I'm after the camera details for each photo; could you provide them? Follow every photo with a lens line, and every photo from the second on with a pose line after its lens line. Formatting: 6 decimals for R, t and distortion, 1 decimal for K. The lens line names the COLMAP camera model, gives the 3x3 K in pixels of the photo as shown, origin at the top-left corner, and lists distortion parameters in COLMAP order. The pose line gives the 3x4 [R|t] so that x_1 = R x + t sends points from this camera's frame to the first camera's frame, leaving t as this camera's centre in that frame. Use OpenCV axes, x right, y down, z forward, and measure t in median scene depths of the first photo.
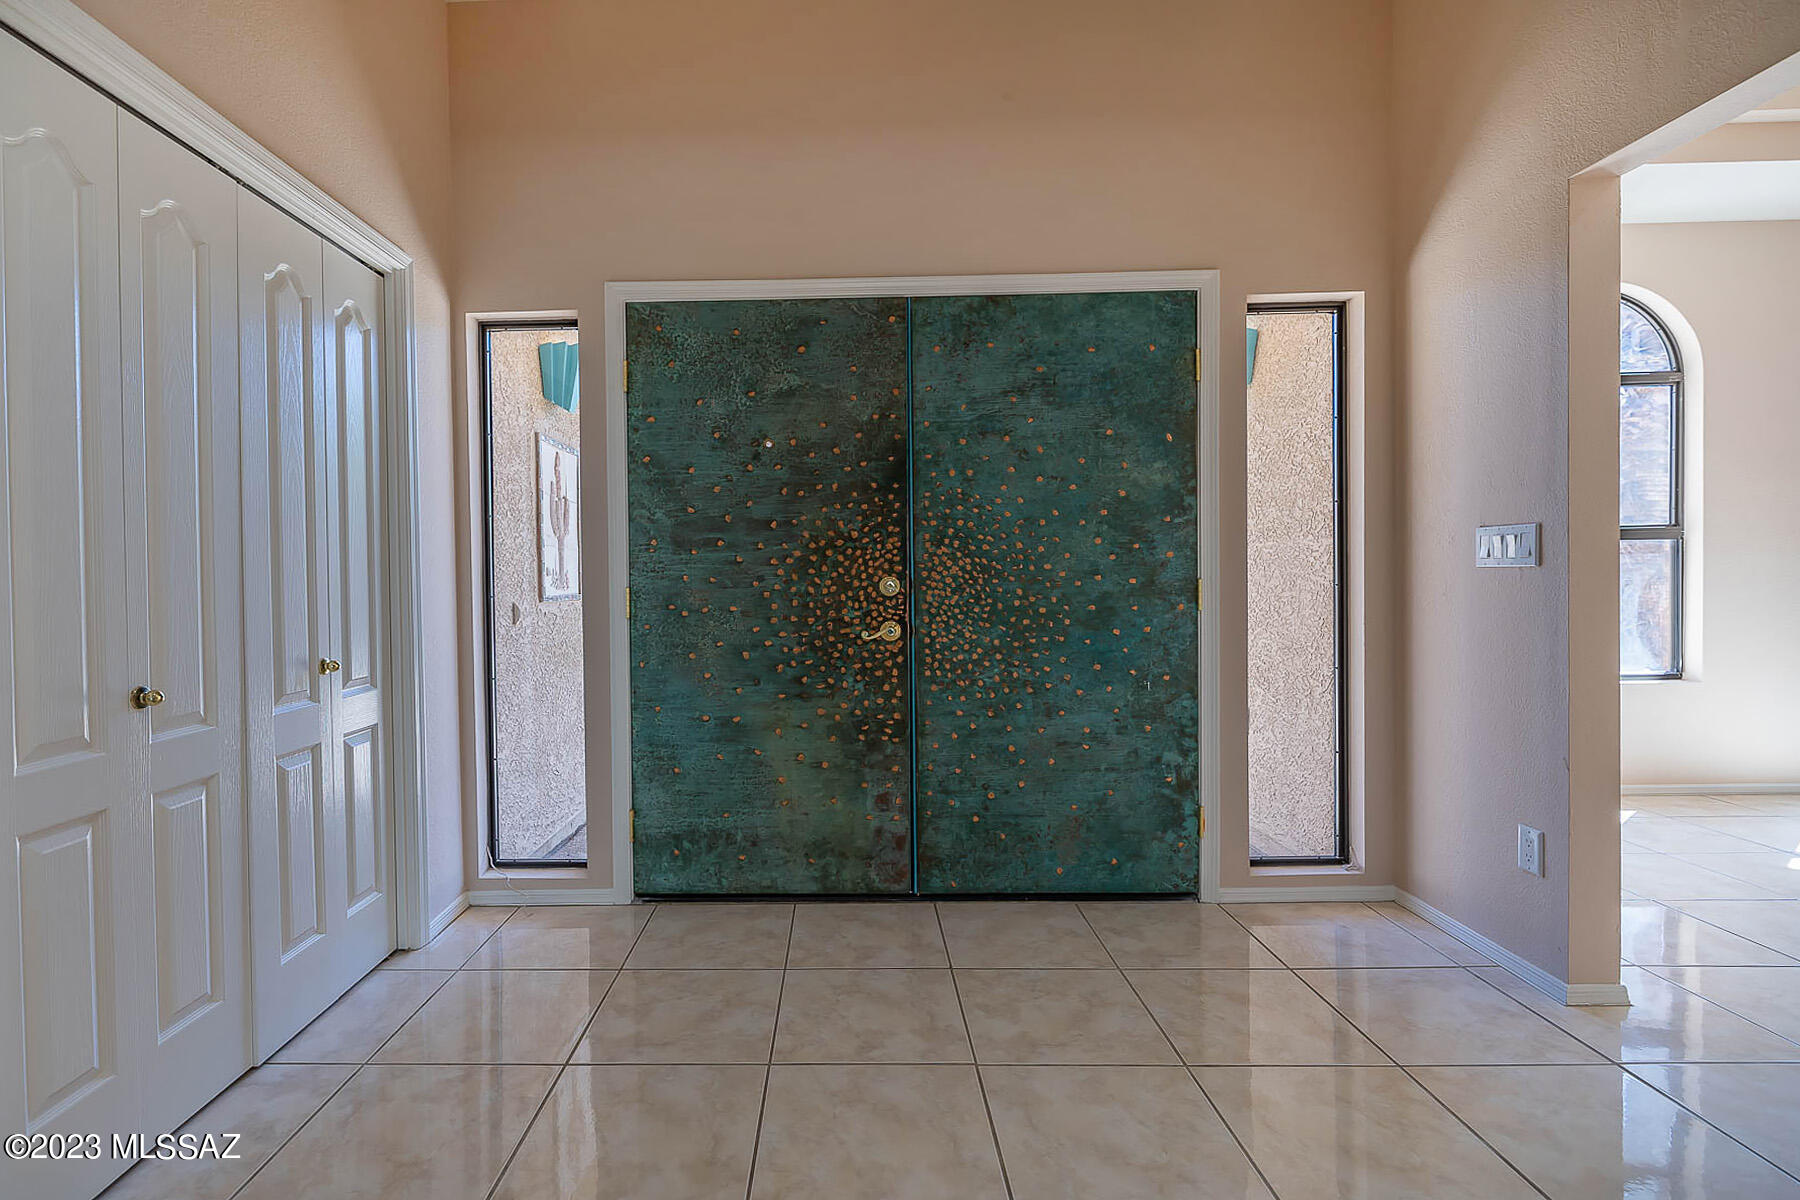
lens RADIAL K [[774.1, 0, 900.6], [0, 774.1, 594.5], [0, 0, 1]] dist [0.002933, 0.000762]
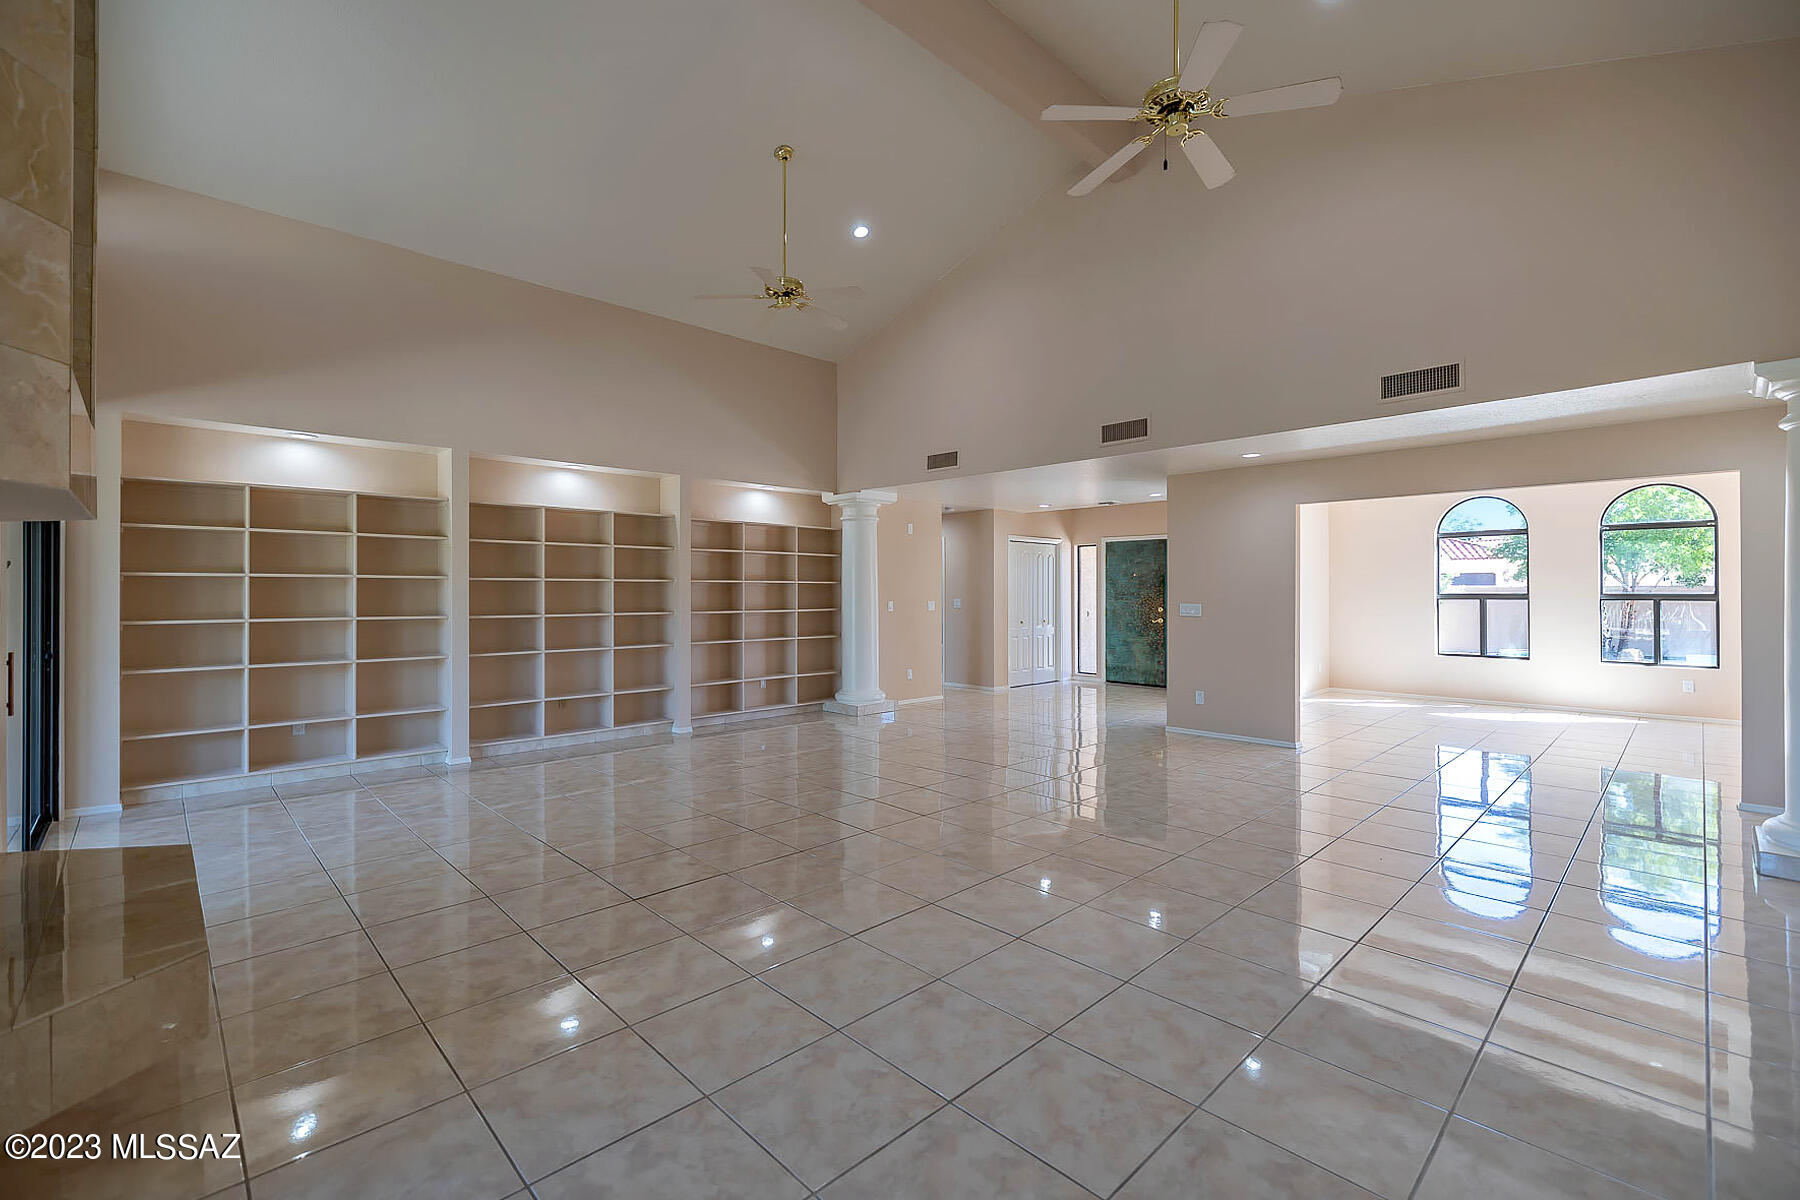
lens RADIAL K [[774.1, 0, 829.0], [0, 774.1, 578.0], [0, 0, 1]] dist [0.002933, 0.000762]
pose [[0.582840, -0.004550, -0.812574, 2.258364], [-0.021695, 0.999541, -0.021158, -0.052553], [0.812297, 0.029960, 0.582474, -2.761815]]
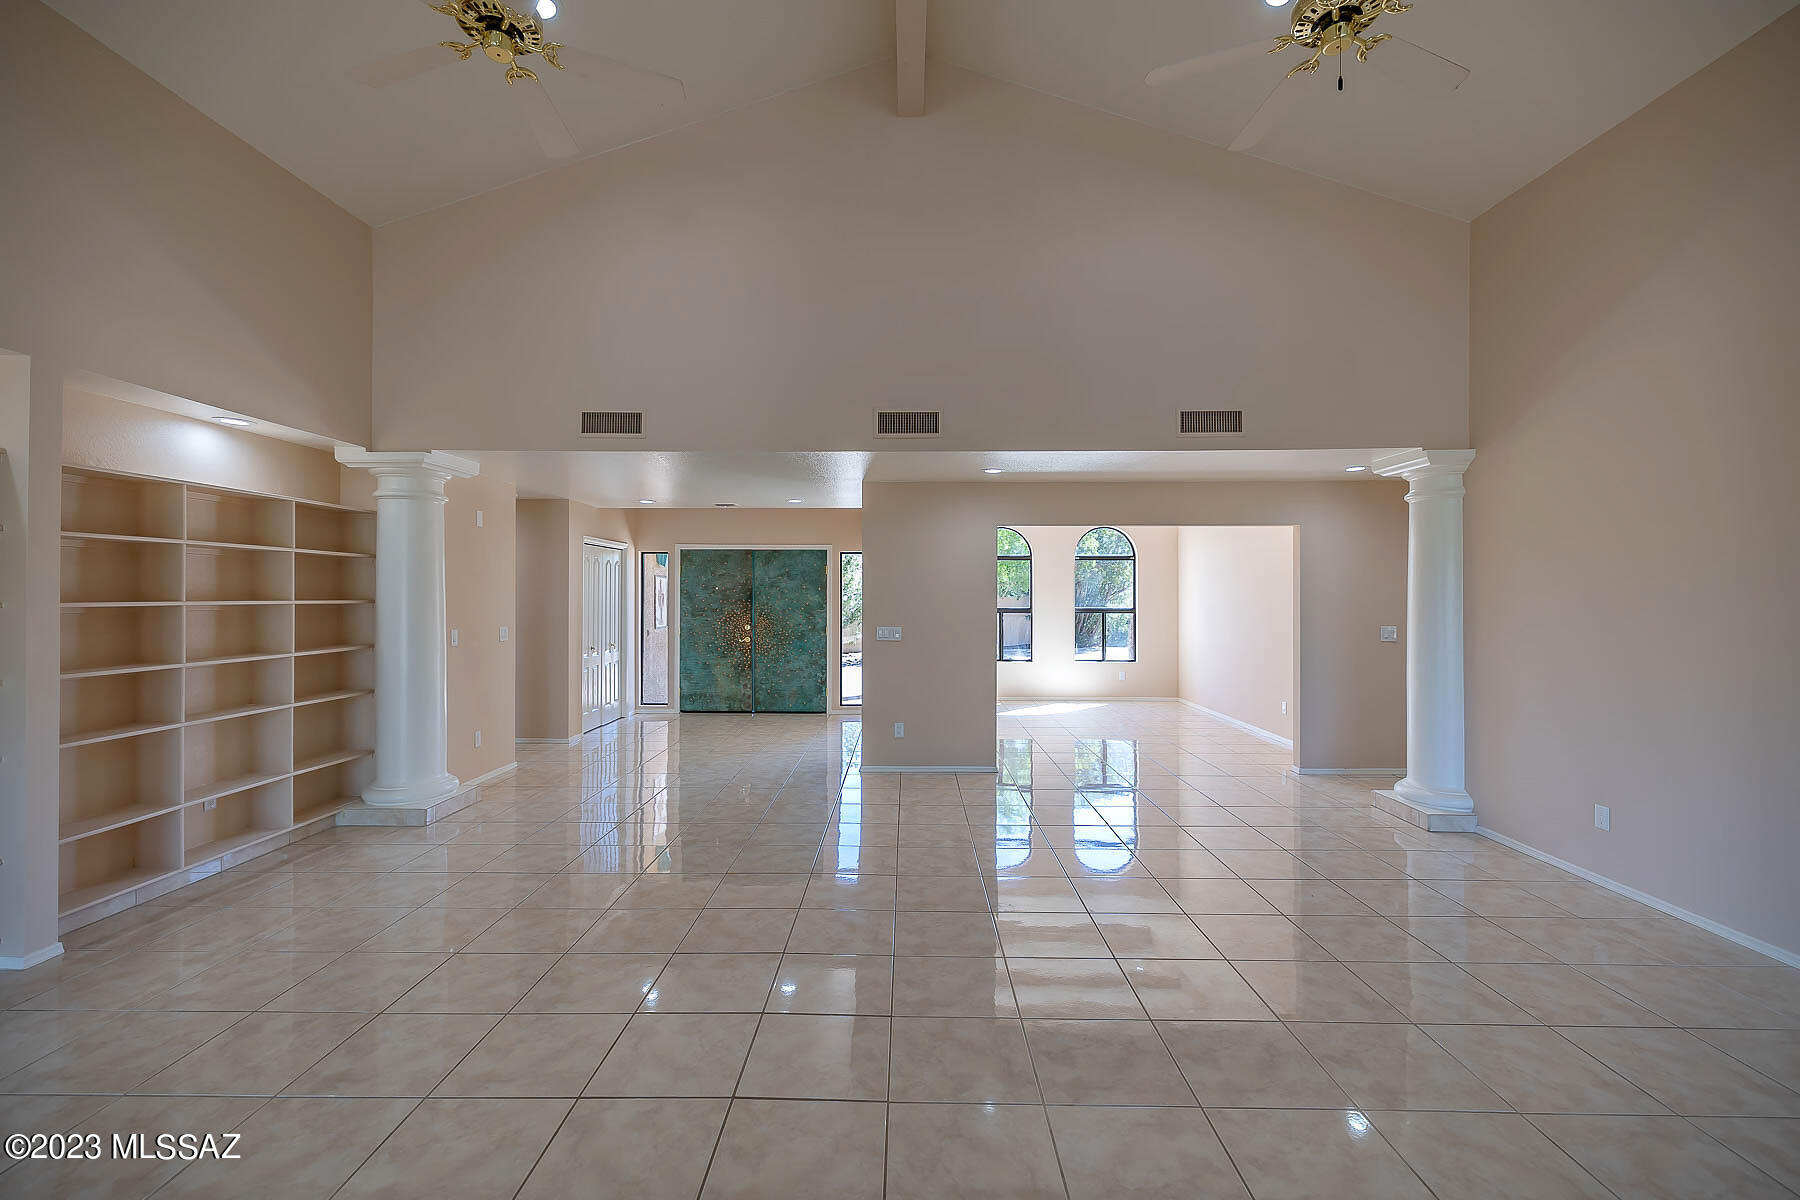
lens RADIAL K [[774.1, 0, 899.4], [0, 774.1, 592.9], [0, 0, 1]] dist [0.002933, 0.000762]
pose [[0.994369, 0.009738, -0.105523, 1.087820], [-0.012139, 0.999681, -0.022137, -0.101810], [0.105274, 0.023293, 0.994170, -2.586493]]
